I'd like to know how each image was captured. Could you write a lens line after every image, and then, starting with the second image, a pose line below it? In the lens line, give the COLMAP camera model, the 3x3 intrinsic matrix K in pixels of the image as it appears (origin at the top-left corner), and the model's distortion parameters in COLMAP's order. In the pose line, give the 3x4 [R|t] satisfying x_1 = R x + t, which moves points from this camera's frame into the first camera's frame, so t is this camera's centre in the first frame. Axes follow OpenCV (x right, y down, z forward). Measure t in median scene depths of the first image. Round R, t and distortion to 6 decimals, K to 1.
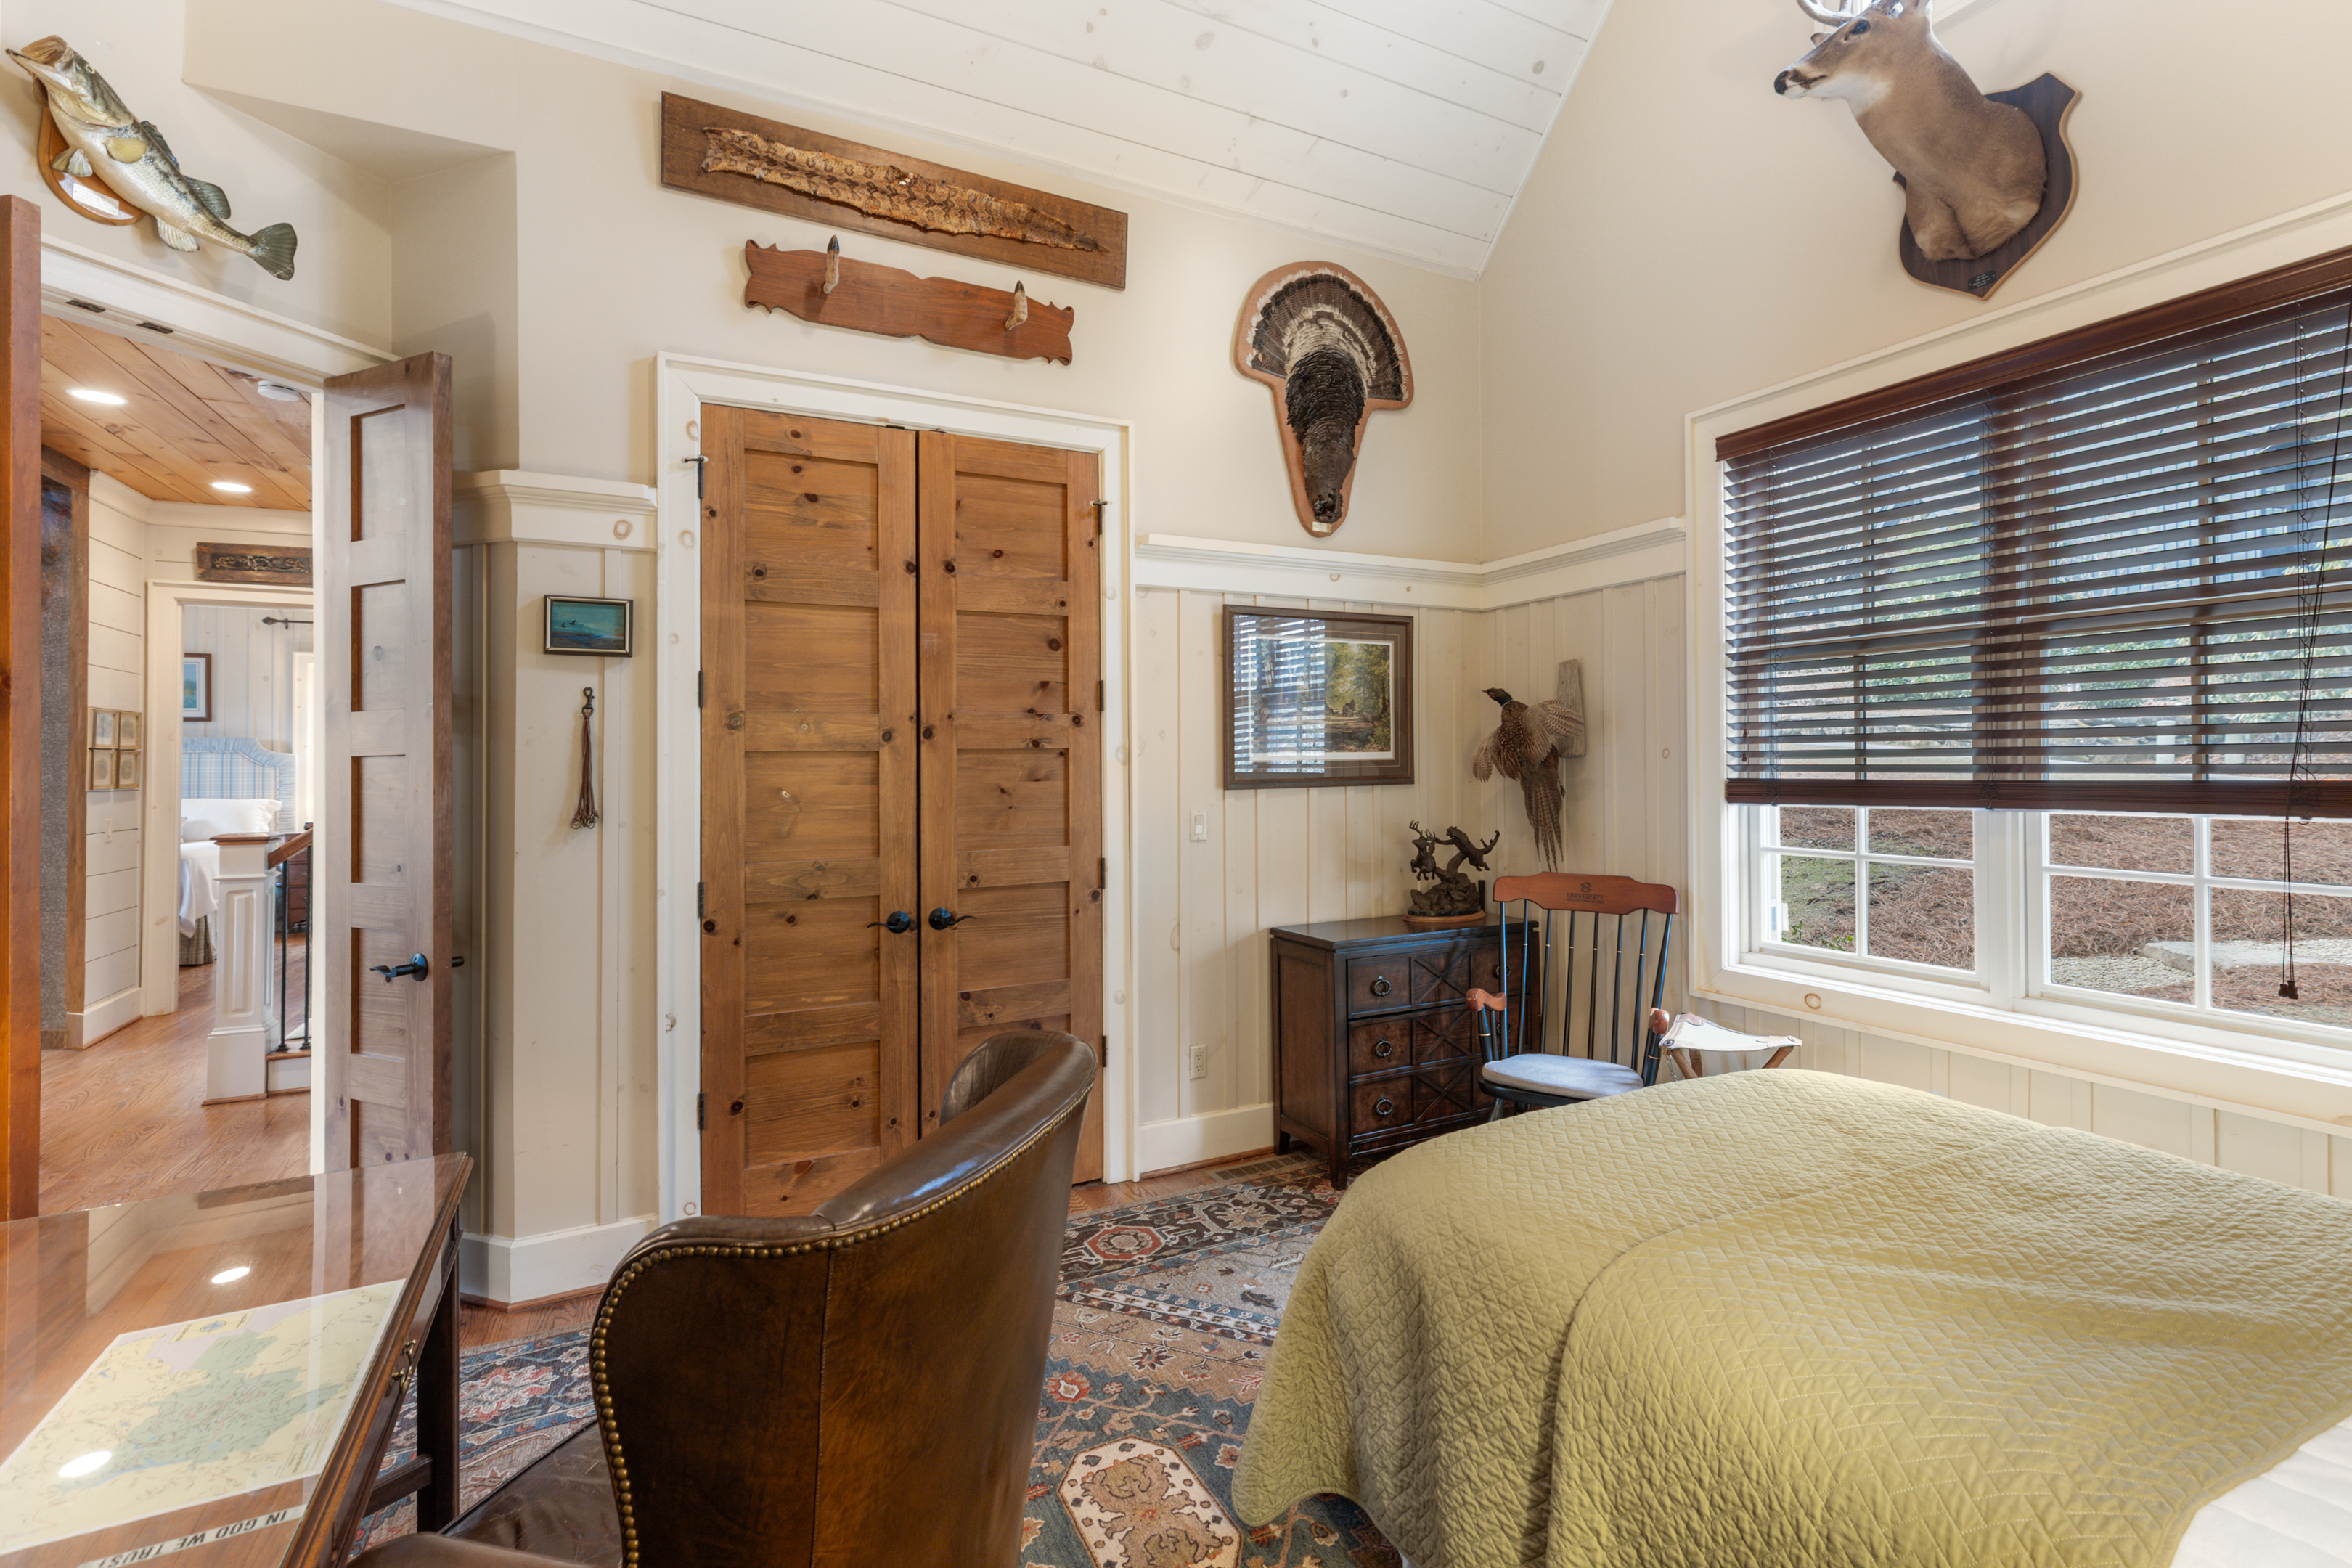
lens RADIAL K [[1061.6, 0, 1190.7], [0, 1061.6, 751.9], [0, 0, 1]] dist [0.002202, 0.000599]
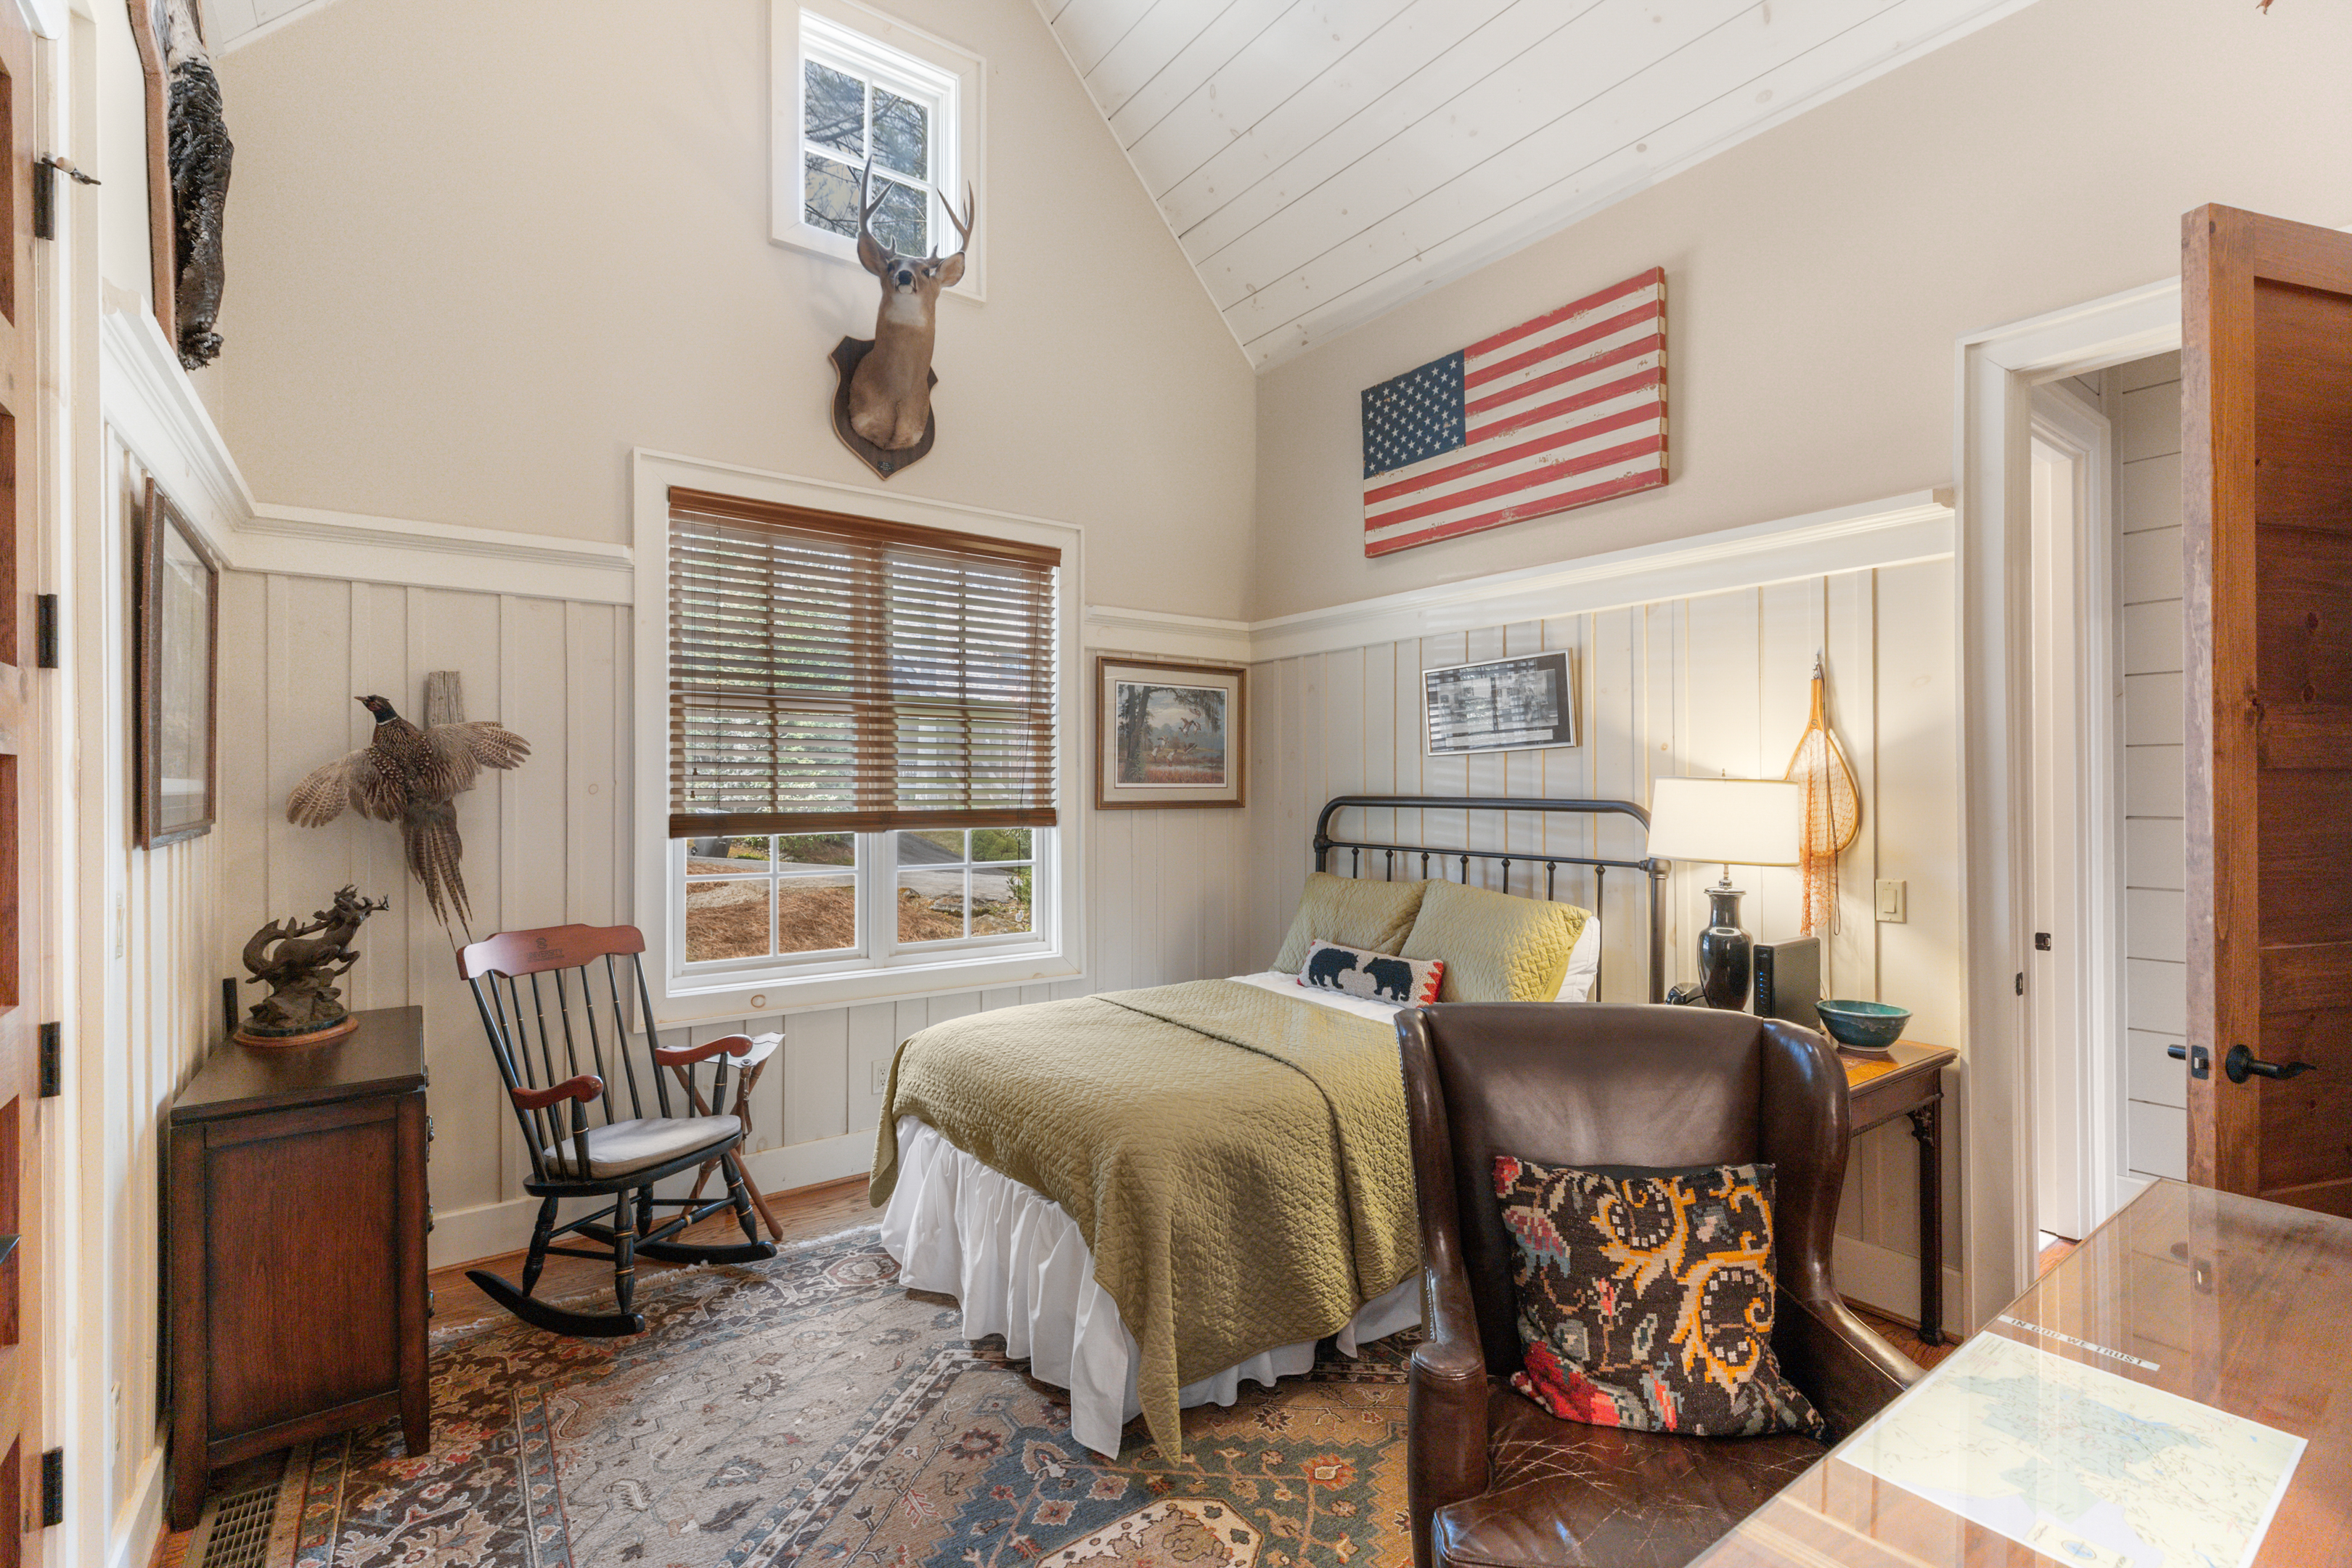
lens RADIAL K [[1061.6, 0, 1175.1], [0, 1061.6, 795.6], [0, 0, 1]] dist [0.002202, 0.000599]
pose [[-0.159749, 0.013849, 0.987061, -0.723209], [-0.001880, 0.999896, -0.014333, 0.024813], [-0.987156, -0.004145, -0.159706, 0.814196]]
